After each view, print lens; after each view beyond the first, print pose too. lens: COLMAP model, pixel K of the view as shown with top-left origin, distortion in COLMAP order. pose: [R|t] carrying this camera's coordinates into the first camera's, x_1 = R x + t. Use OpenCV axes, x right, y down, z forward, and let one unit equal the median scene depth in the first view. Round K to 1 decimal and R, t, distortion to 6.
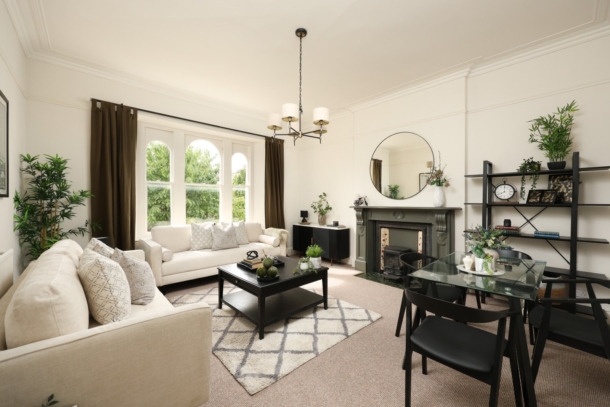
lens RADIAL K [[246.0, 0, 303.7], [0, 246.0, 204.2], [0, 0, 1]] dist [0.000734, 0.000001]
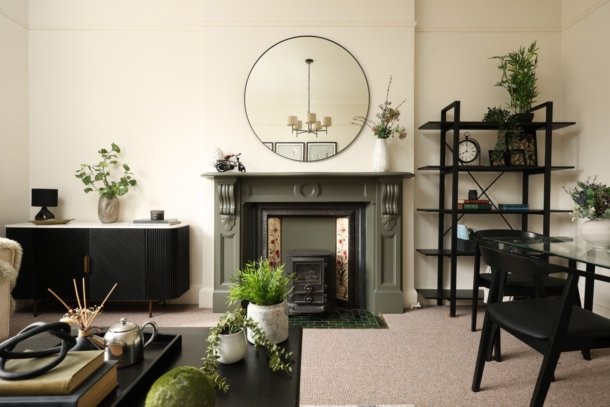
lens RADIAL K [[347.8, 0, 304.7], [0, 347.8, 201.0], [0, 0, 1]] dist [0.044095, 0.000776]
pose [[0.696661, -0.006508, 0.717371, -0.143319], [0.006920, 0.999973, 0.002351, 0.060215], [-0.717367, 0.003326, 0.696687, 0.443680]]
